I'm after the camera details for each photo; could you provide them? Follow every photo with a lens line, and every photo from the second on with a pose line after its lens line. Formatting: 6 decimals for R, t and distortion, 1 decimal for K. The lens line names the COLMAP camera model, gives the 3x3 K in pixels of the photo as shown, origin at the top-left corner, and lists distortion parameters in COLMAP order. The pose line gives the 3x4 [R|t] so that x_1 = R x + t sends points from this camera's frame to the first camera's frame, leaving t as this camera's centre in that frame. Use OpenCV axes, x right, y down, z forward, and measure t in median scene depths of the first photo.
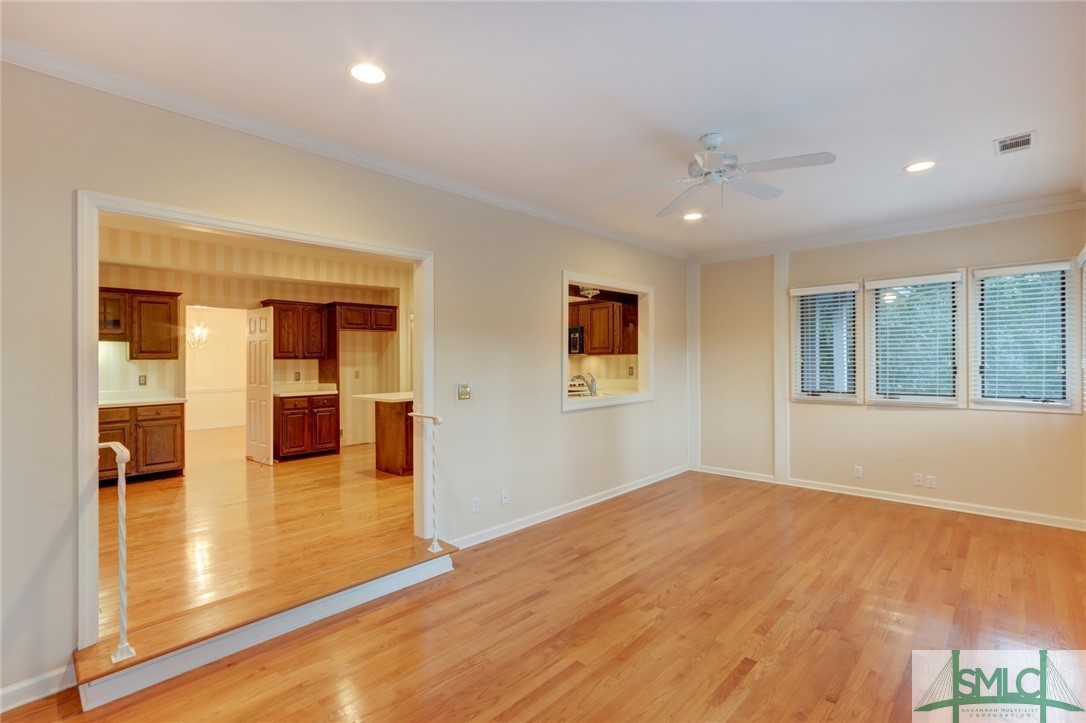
lens RADIAL K [[496.7, 0, 522.7], [0, 496.7, 356.1], [0, 0, 1]] dist [0.002038, -0.000006]
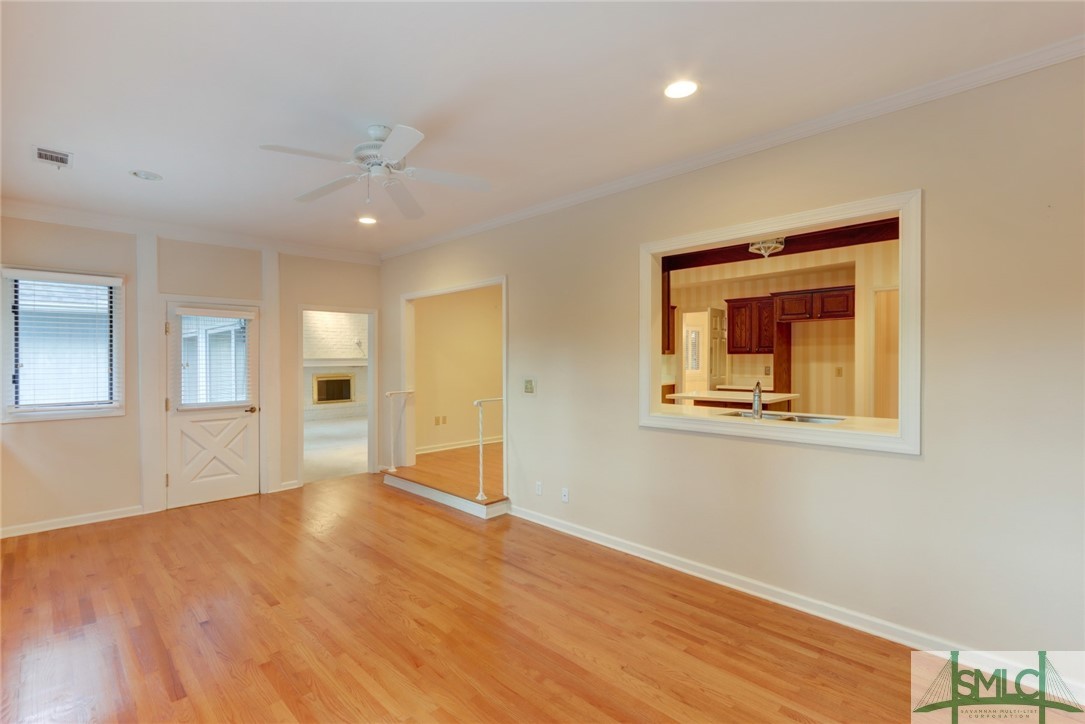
lens RADIAL K [[497.7, 0, 540.0], [0, 497.7, 362.3], [0, 0, 1]] dist [0.001287, 0.000517]
pose [[0.000698, 0.021827, -0.999762, 1.066904], [0.014712, 0.999653, 0.021835, -0.009691], [0.999892, -0.014724, 0.000377, 1.052051]]
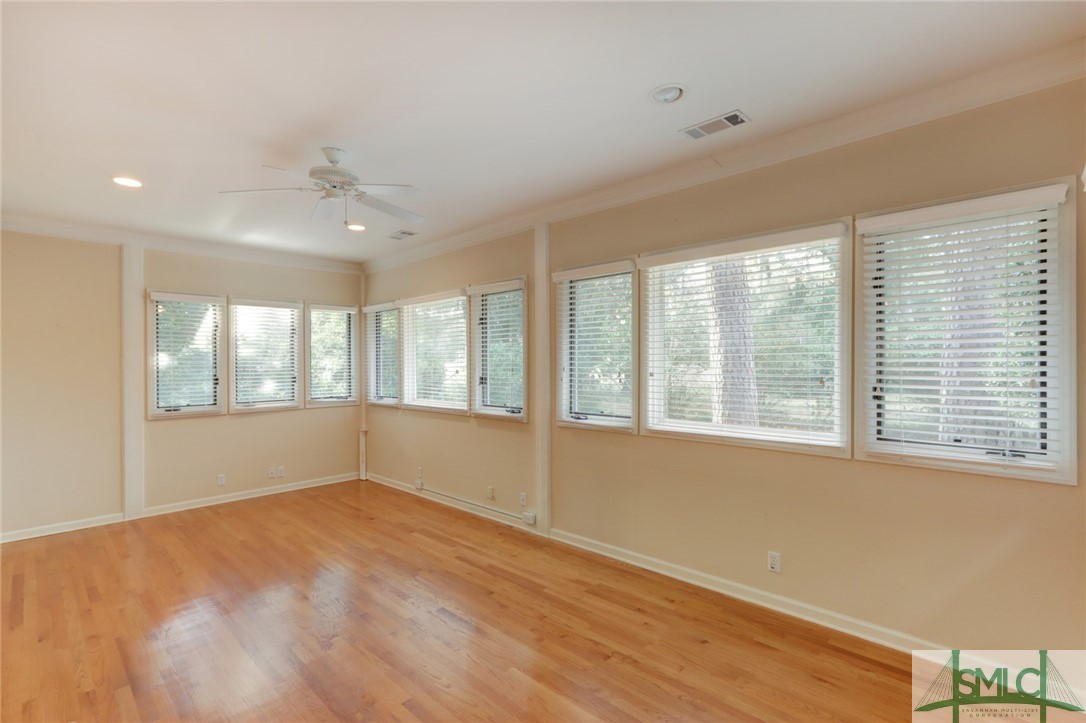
lens RADIAL K [[498.1, 0, 540.5], [0, 498.1, 361.8], [0, 0, 1]] dist [0.001287, 0.000517]
pose [[-0.010545, 0.014862, 0.999834, -0.512084], [-0.002870, 0.999885, -0.014893, 0.001140], [-0.999940, -0.003027, -0.010501, 0.479496]]
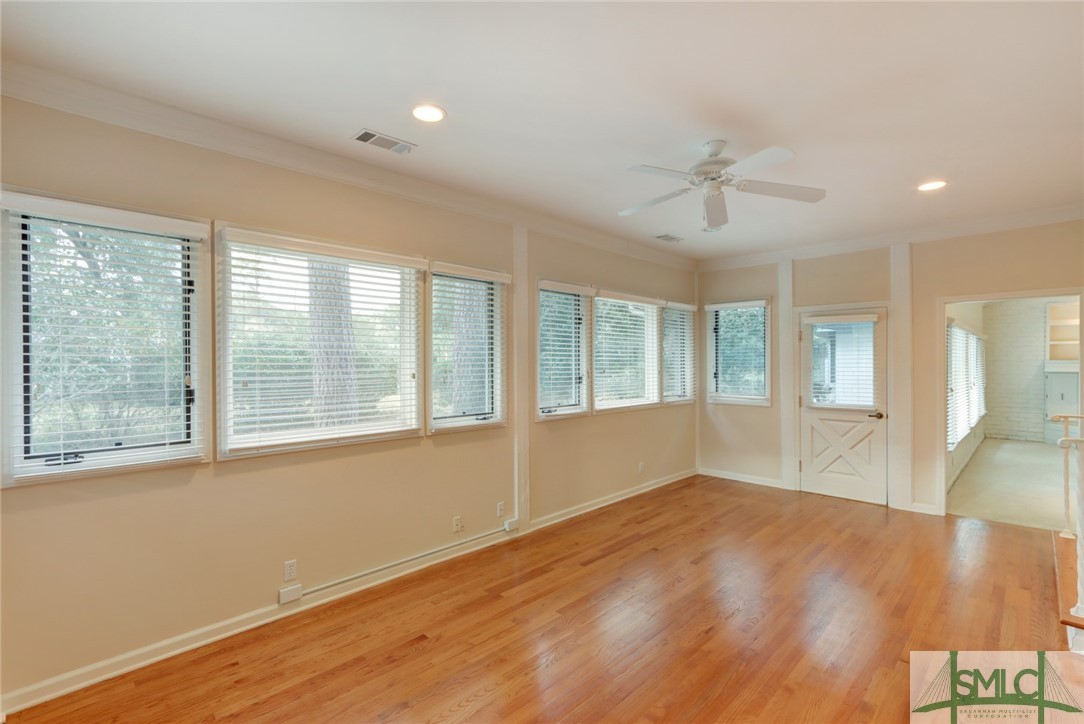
lens RADIAL K [[499.8, 0, 524.0], [0, 499.8, 367.4], [0, 0, 1]] dist [-0.000299, 0.000521]
pose [[-0.999765, 0.016989, 0.013493, 0.597549], [0.016984, 0.999856, -0.000467, -0.002785], [-0.013499, -0.000238, -0.999909, 1.605642]]
